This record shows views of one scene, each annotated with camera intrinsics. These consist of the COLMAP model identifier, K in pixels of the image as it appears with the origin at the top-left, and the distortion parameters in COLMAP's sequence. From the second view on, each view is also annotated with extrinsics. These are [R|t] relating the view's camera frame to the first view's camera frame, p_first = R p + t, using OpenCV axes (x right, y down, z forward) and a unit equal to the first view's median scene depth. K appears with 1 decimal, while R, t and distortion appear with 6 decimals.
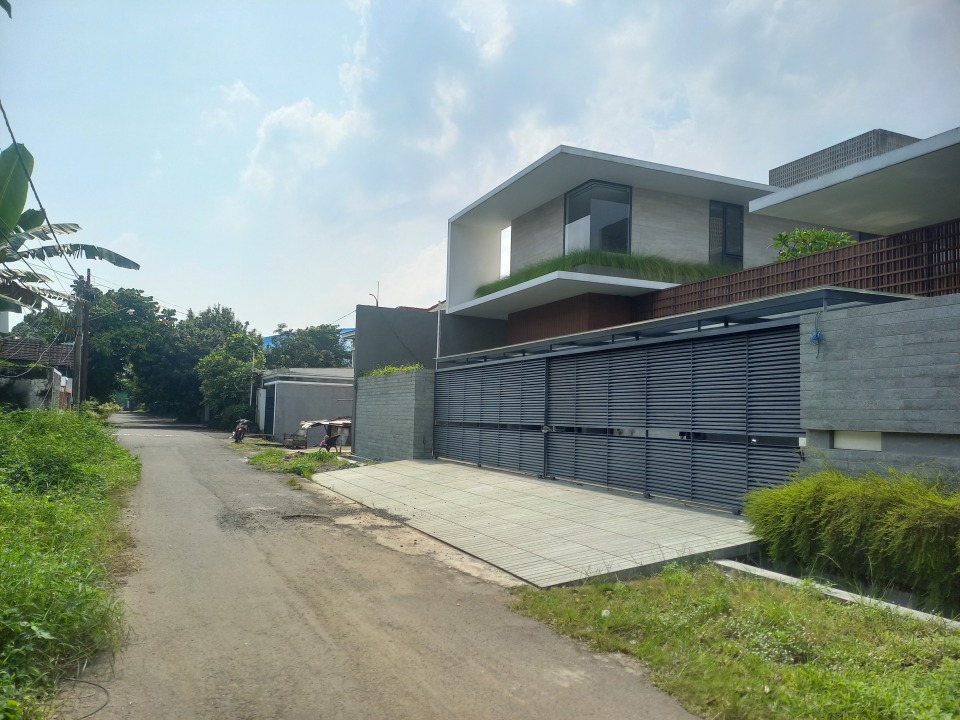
lens RADIAL K [[717.0, 0, 462.8], [0, 717.0, 368.7], [0, 0, 1]] dist [0.074638, -0.072006]
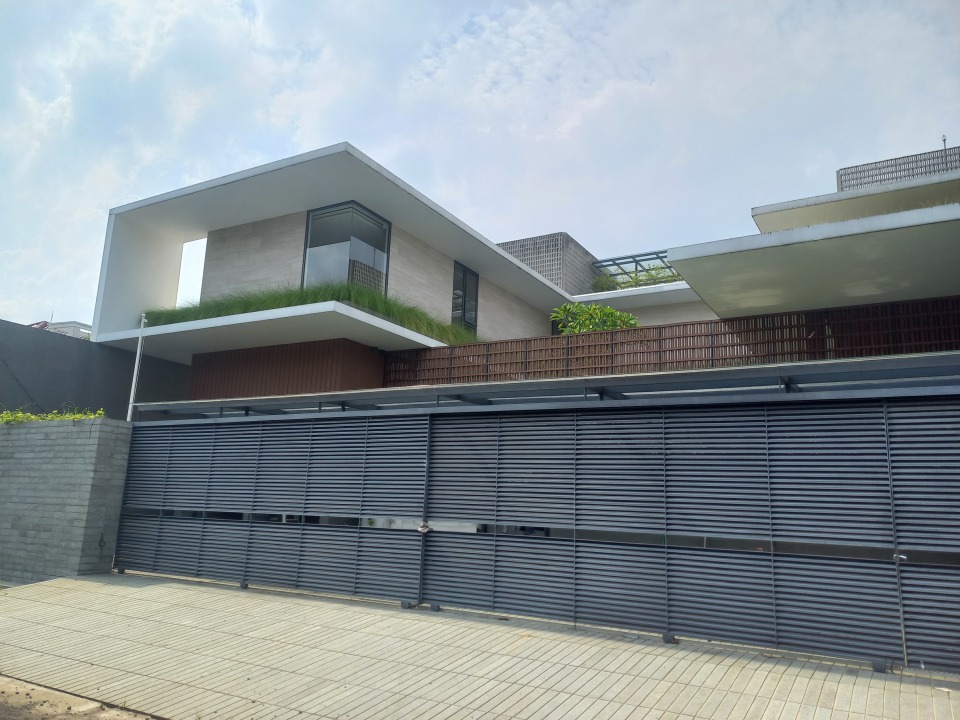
lens RADIAL K [[717.0, 0, 483.9], [0, 717.0, 366.9], [0, 0, 1]] dist [0.074638, -0.072006]
pose [[0.804577, 0.125451, 0.580447, -0.371150], [-0.060731, 0.989689, -0.129719, 0.038256], [-0.590735, 0.069118, 0.803900, 0.729535]]
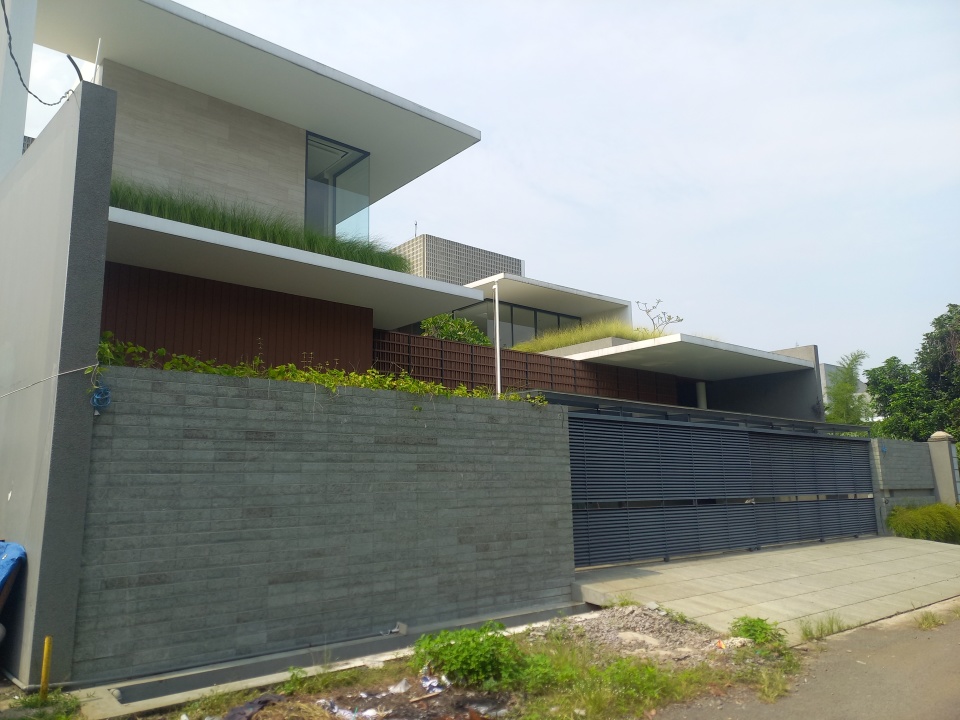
lens RADIAL K [[717.0, 0, 485.9], [0, 717.0, 362.6], [0, 0, 1]] dist [0.074638, -0.072006]
pose [[-0.313231, 0.147501, 0.938152, -1.244913], [-0.053126, 0.983596, -0.172384, 0.143191], [-0.948190, -0.103836, -0.300257, 2.738660]]
